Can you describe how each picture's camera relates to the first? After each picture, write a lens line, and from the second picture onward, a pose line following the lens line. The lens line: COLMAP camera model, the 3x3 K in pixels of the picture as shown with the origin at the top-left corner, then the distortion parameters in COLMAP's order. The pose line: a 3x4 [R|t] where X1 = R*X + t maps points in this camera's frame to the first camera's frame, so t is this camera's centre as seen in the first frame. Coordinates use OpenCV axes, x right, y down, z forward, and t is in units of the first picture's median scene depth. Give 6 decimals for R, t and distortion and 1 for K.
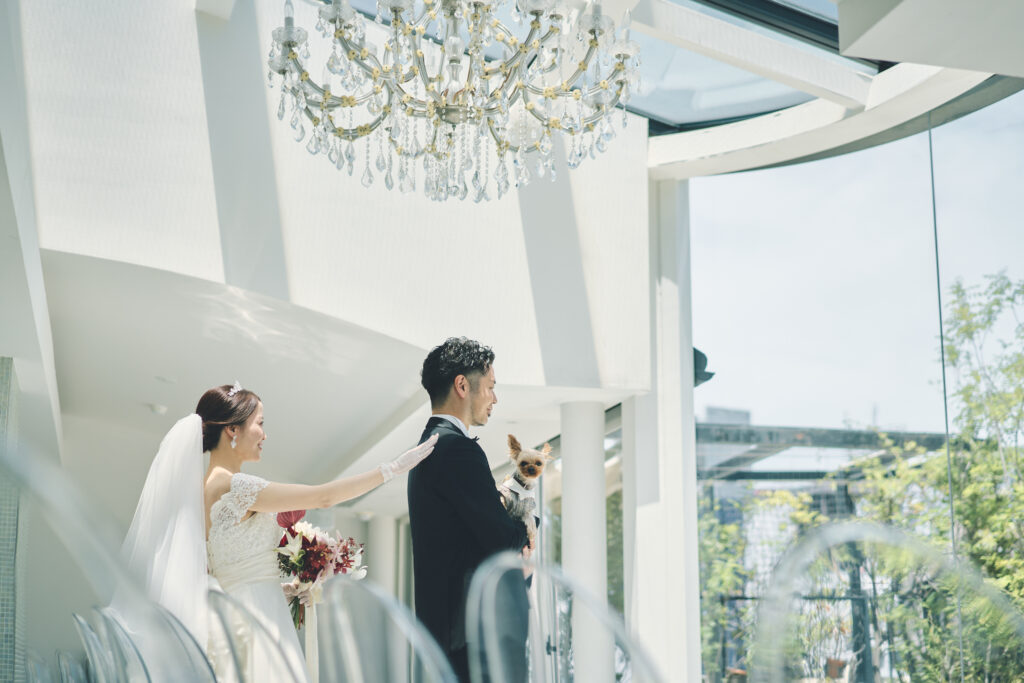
lens RADIAL K [[1718.2, 0, 512.0], [0, 1718.2, 341.5], [0, 0, 1]] dist [-0.007972, -0.072187]
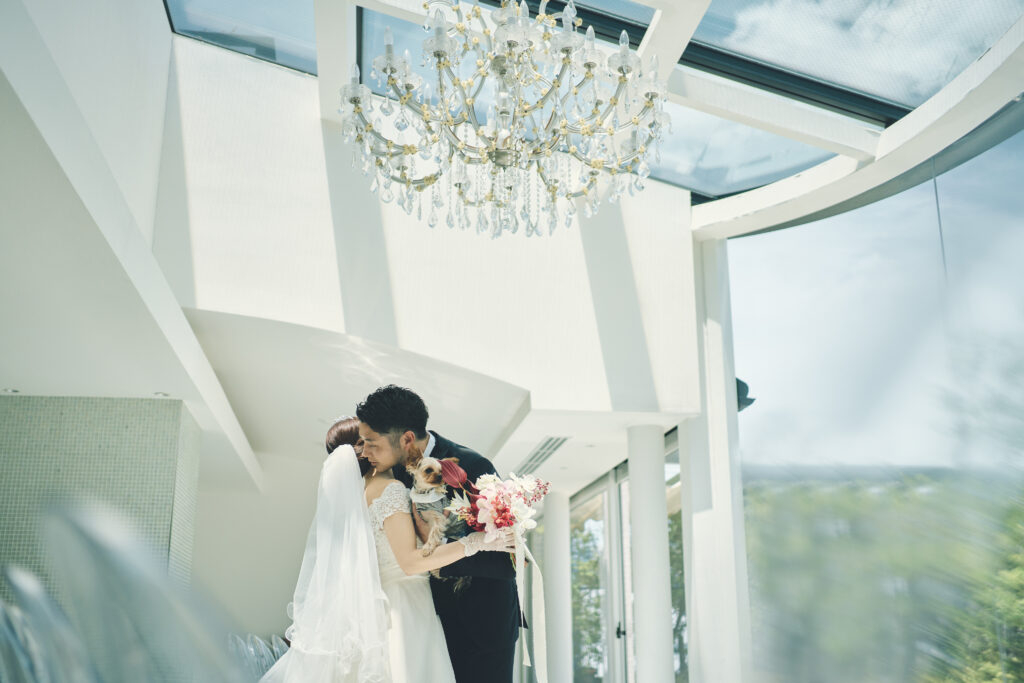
lens RADIAL K [[1027.9, 0, 510.3], [0, 1027.9, 365.9], [0, 0, 1]] dist [0.007371, -0.206925]
pose [[0.991062, -0.033596, -0.129100, 0.044798], [0.024994, 0.997394, -0.067683, 0.042603], [0.131037, 0.063851, 0.989319, 0.285087]]
